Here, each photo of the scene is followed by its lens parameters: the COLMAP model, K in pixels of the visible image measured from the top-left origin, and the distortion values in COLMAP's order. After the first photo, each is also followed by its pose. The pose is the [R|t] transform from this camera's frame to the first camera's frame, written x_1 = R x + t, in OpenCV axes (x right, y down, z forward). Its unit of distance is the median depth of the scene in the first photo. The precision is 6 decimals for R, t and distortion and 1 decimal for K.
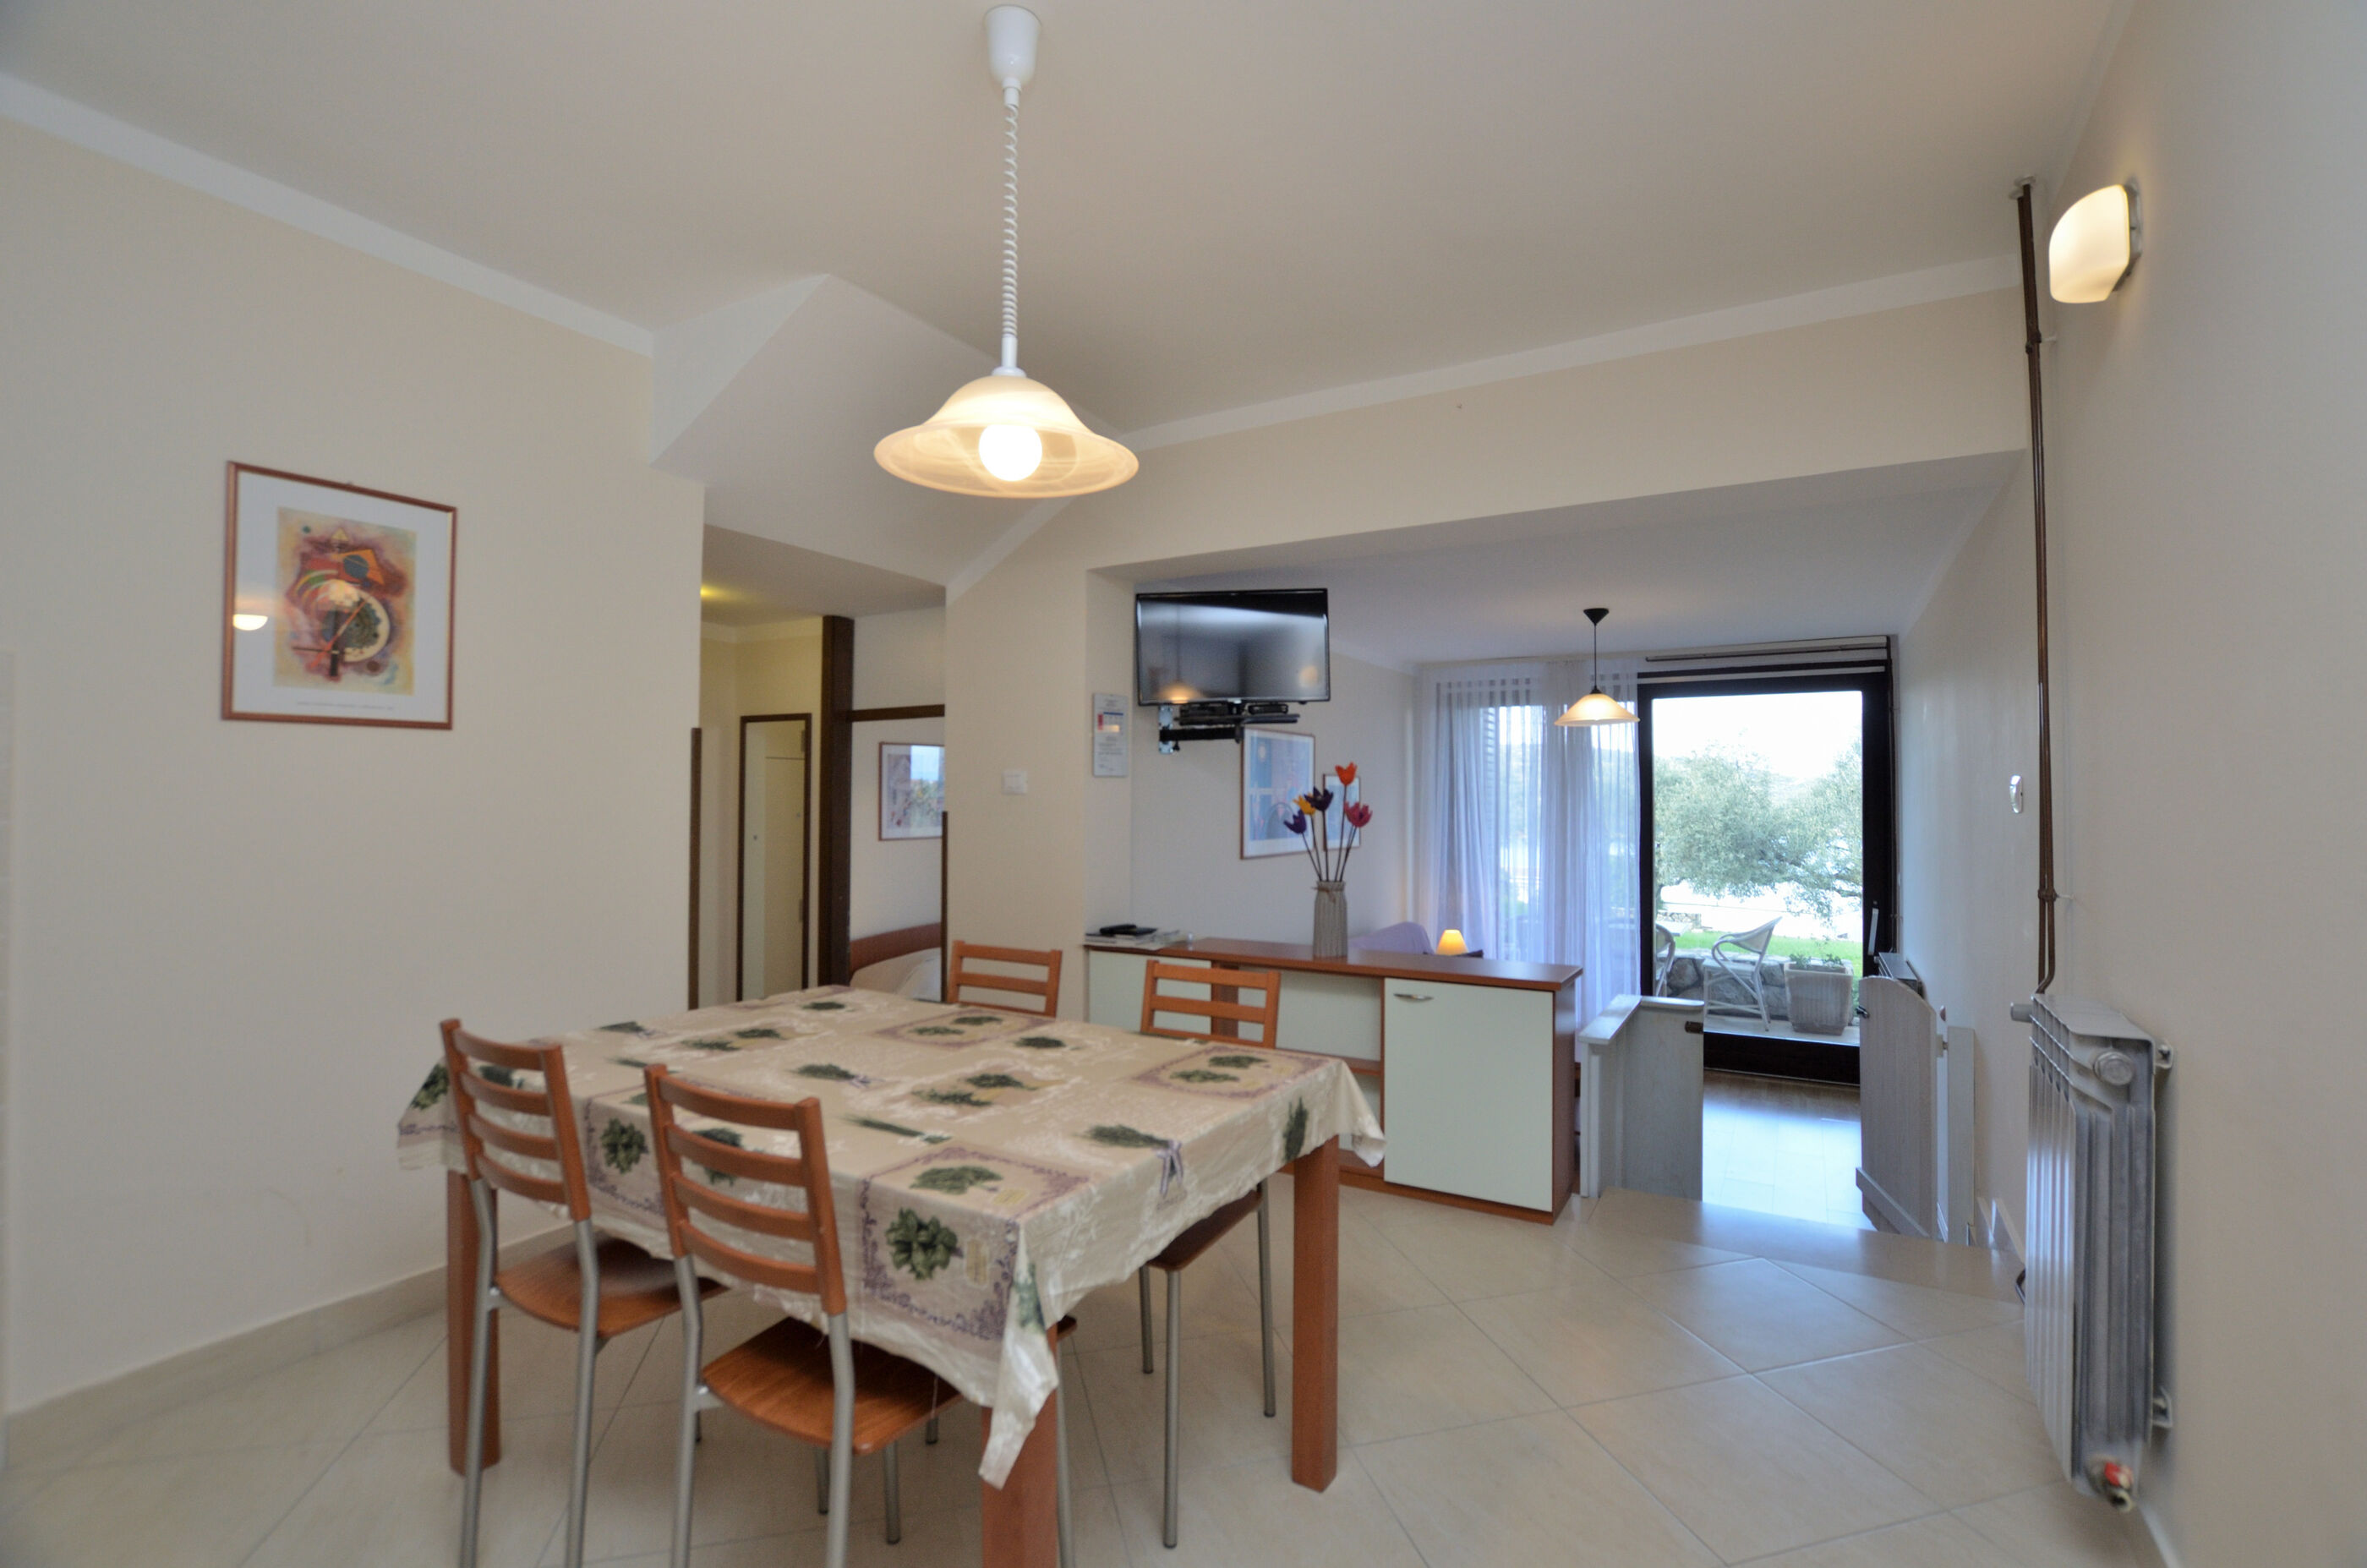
lens RADIAL K [[1037.3, 0, 1208.0], [0, 1037.3, 778.1], [0, 0, 1]] dist [-0.037295, 0.006517]
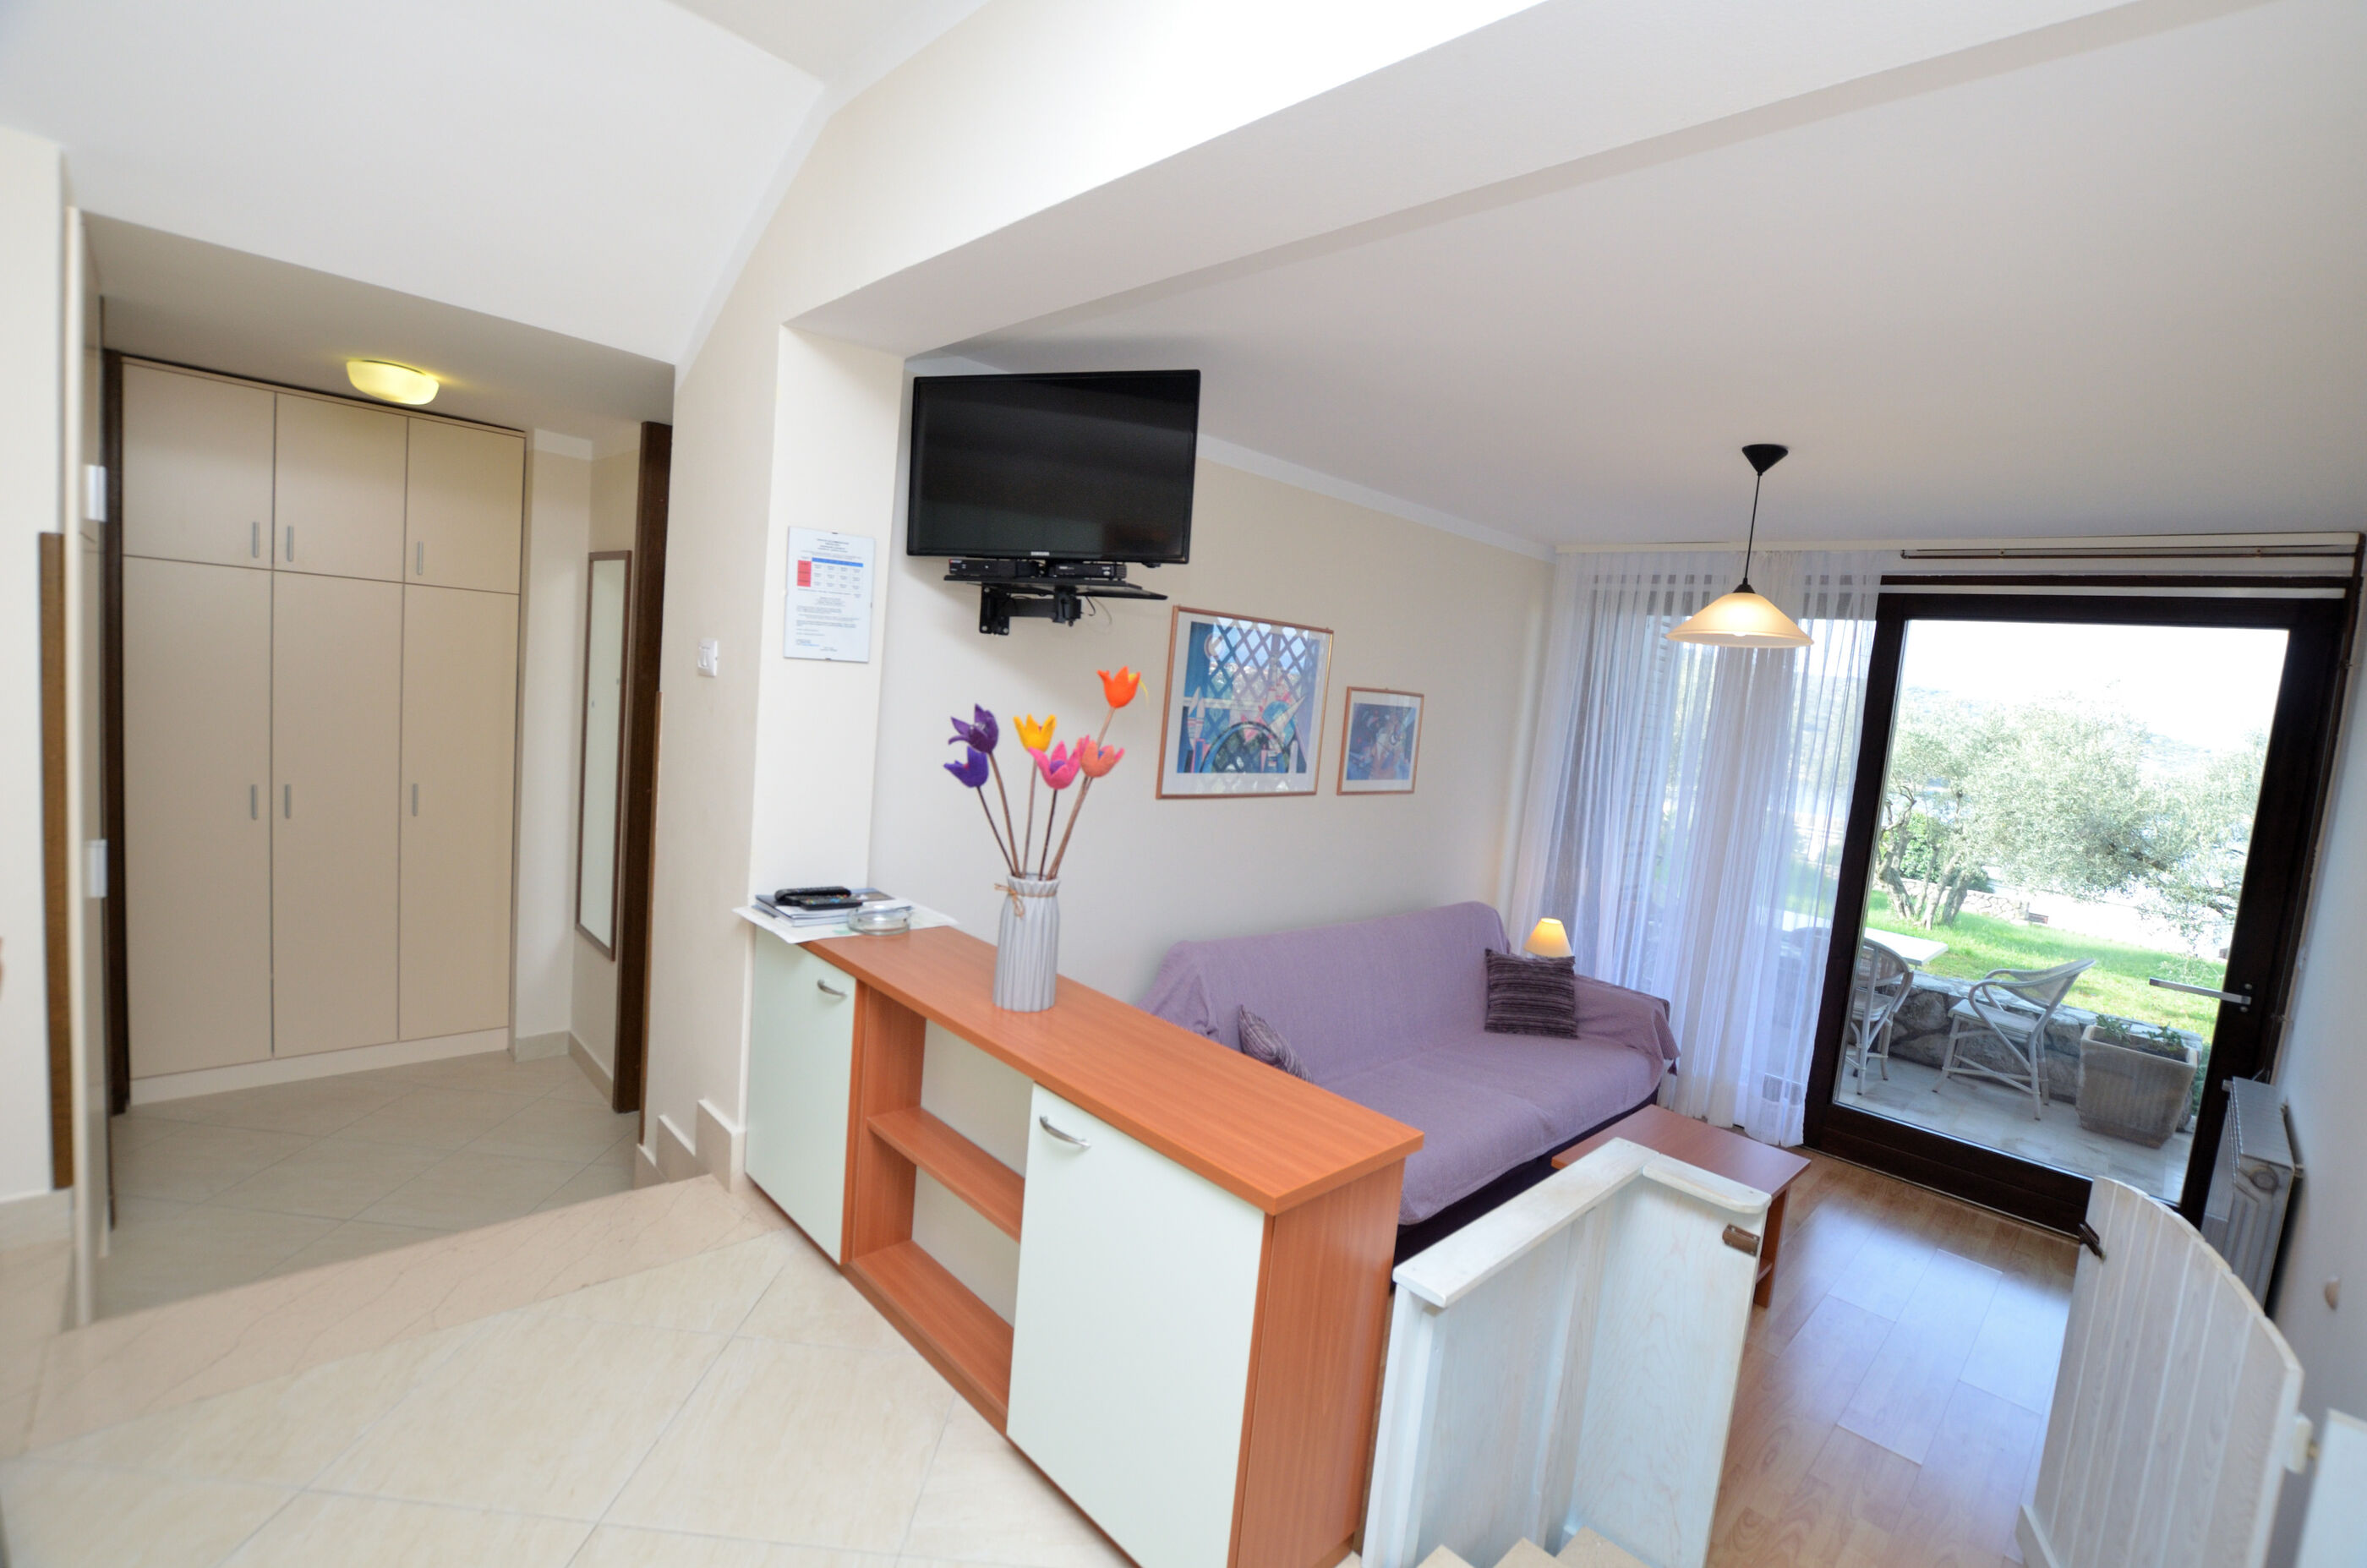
lens RADIAL K [[1037.3, 0, 1208.0], [0, 1037.3, 778.1], [0, 0, 1]] dist [-0.037295, 0.006517]
pose [[0.962095, 0.110278, -0.249421, 0.527136], [-0.084208, 0.990030, 0.112910, -0.037622], [0.259386, -0.087627, 0.961790, 0.756823]]
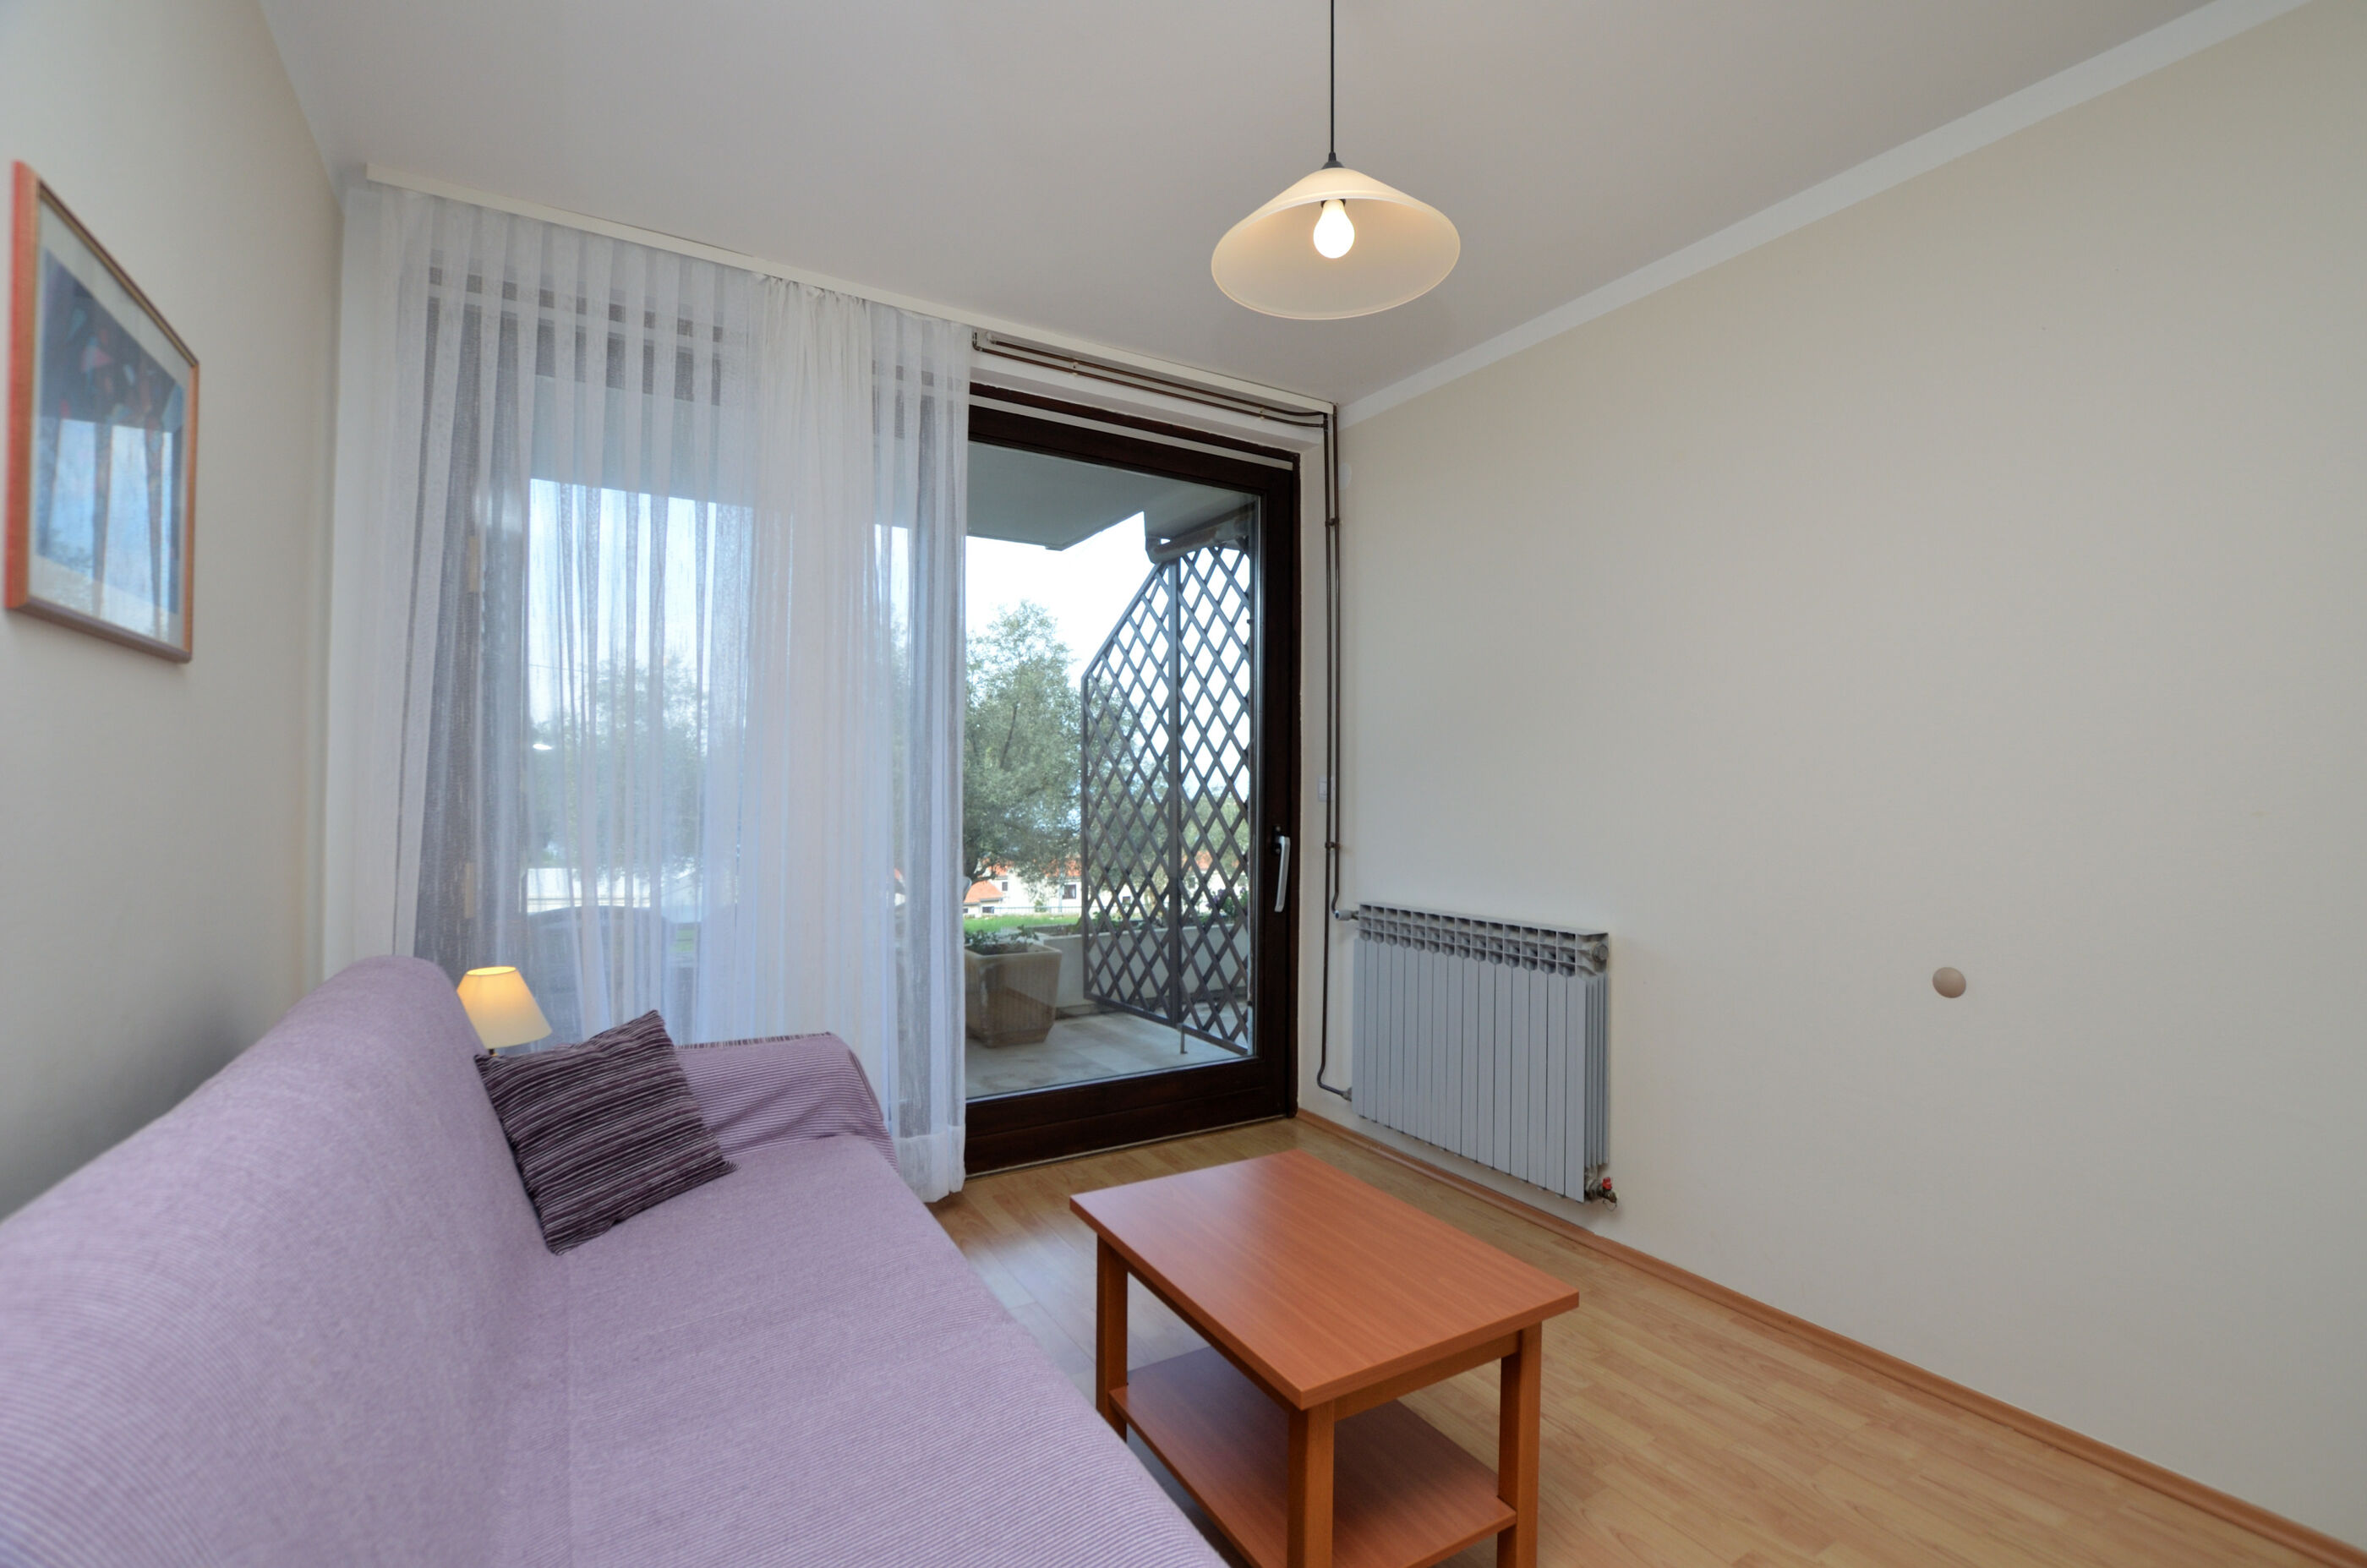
lens RADIAL K [[1037.3, 0, 1208.0], [0, 1037.3, 778.1], [0, 0, 1]] dist [-0.037295, 0.006517]
pose [[0.478666, 0.007346, 0.877966, 0.172777], [-0.018702, 0.999823, 0.001831, 0.242064], [-0.877798, -0.017296, 0.478719, 1.926770]]
